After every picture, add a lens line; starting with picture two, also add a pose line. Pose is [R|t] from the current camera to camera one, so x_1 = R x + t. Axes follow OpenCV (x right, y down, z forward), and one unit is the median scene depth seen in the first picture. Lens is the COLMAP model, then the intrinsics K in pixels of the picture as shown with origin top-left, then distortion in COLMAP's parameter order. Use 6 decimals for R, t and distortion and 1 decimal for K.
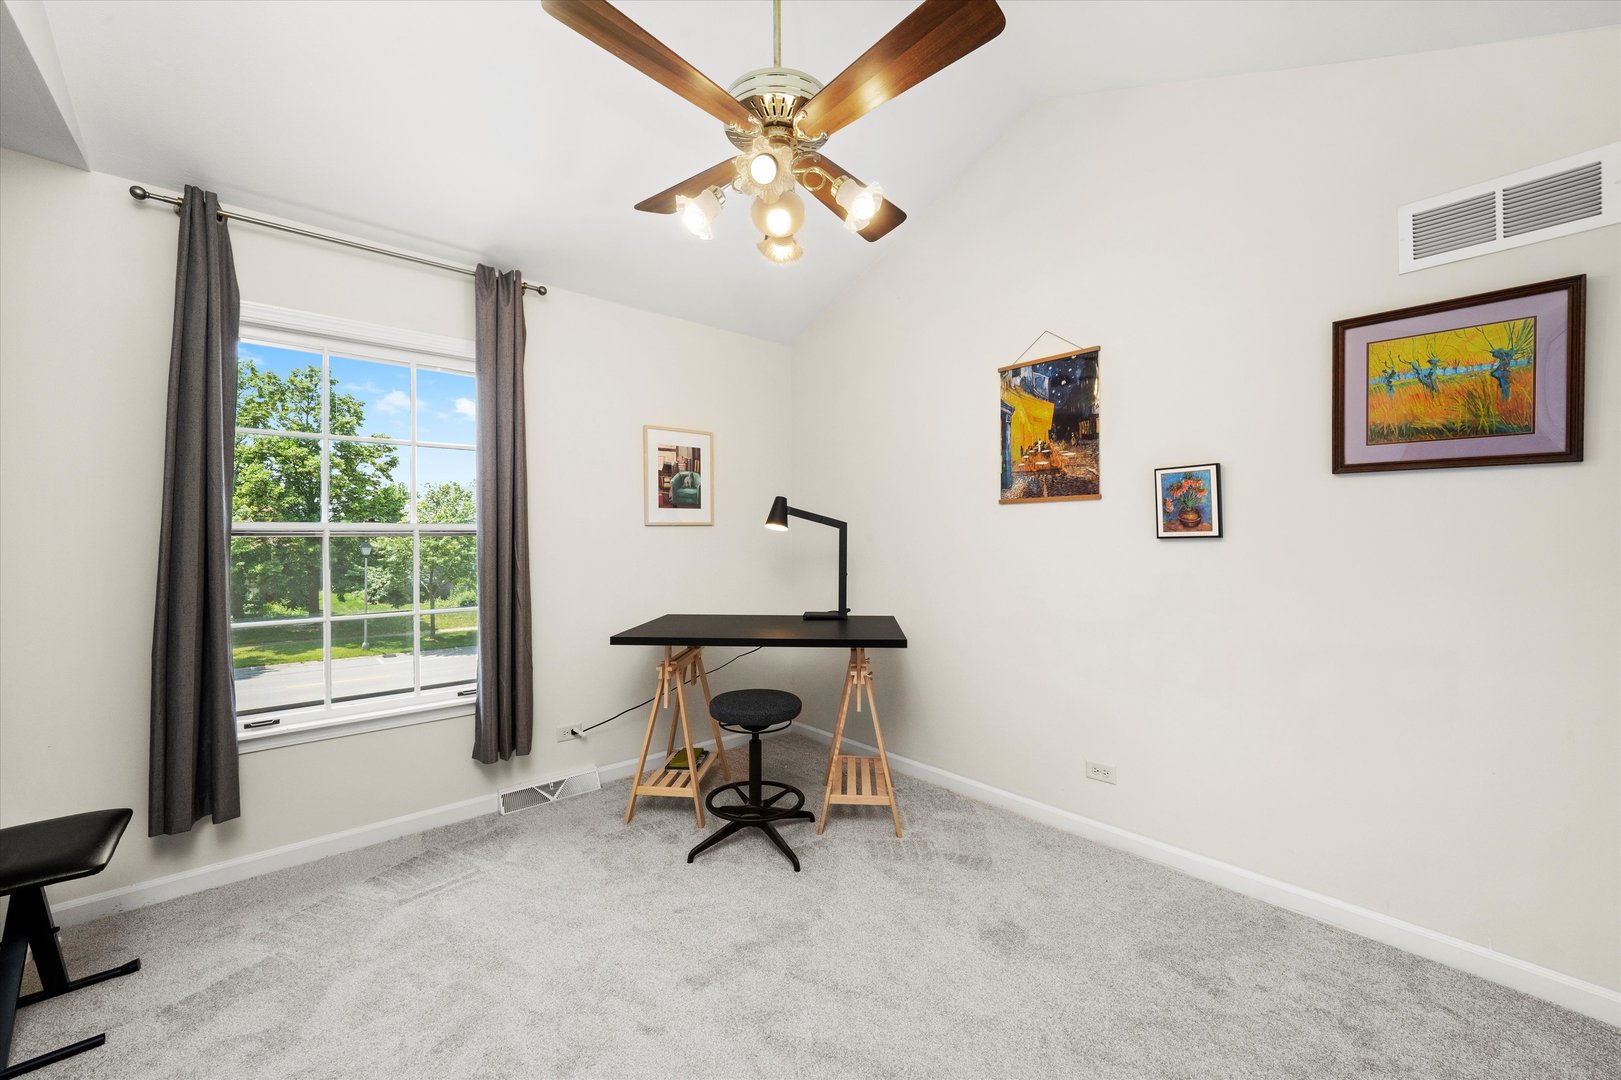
lens RADIAL K [[619.2, 0, 799.7], [0, 619.2, 538.4], [0, 0, 1]] dist [-0.017707, 0.000165]
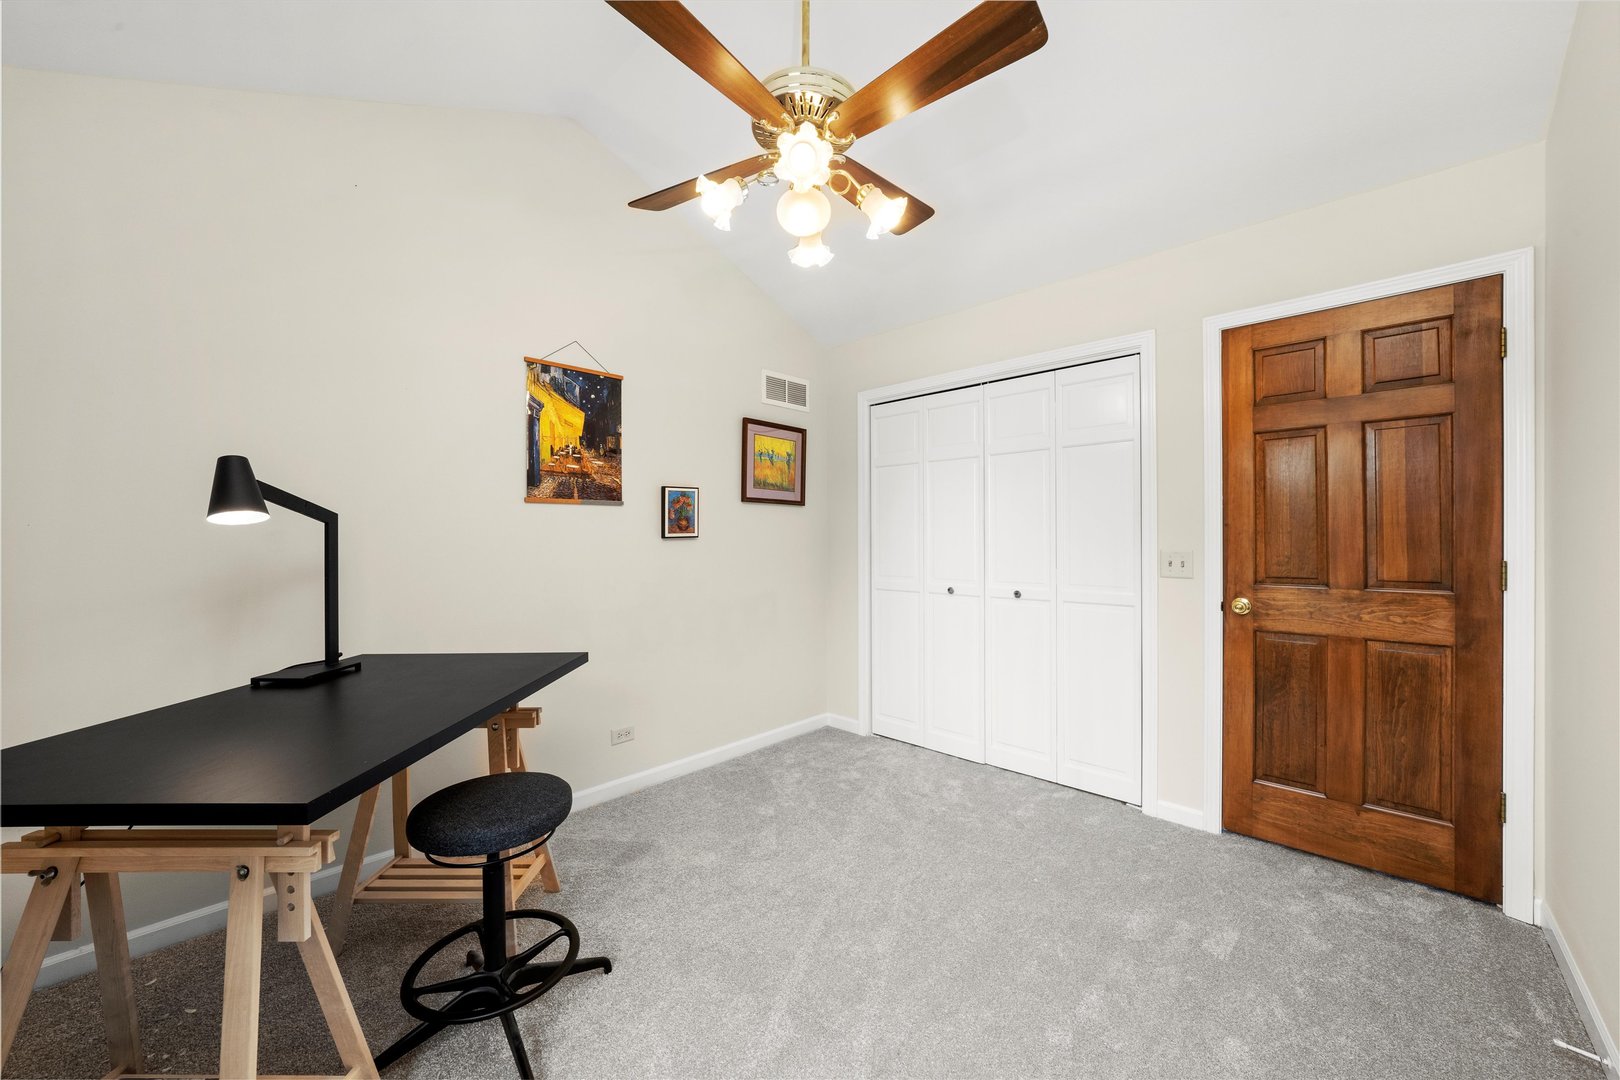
lens RADIAL K [[618.8, 0, 799.2], [0, 618.8, 538.4], [0, 0, 1]] dist [-0.017707, 0.000165]
pose [[-0.084962, 0.001651, 0.996383, -0.705571], [0.006733, 0.999977, -0.001082, 0.003498], [-0.996361, 0.006616, -0.084971, 0.738511]]
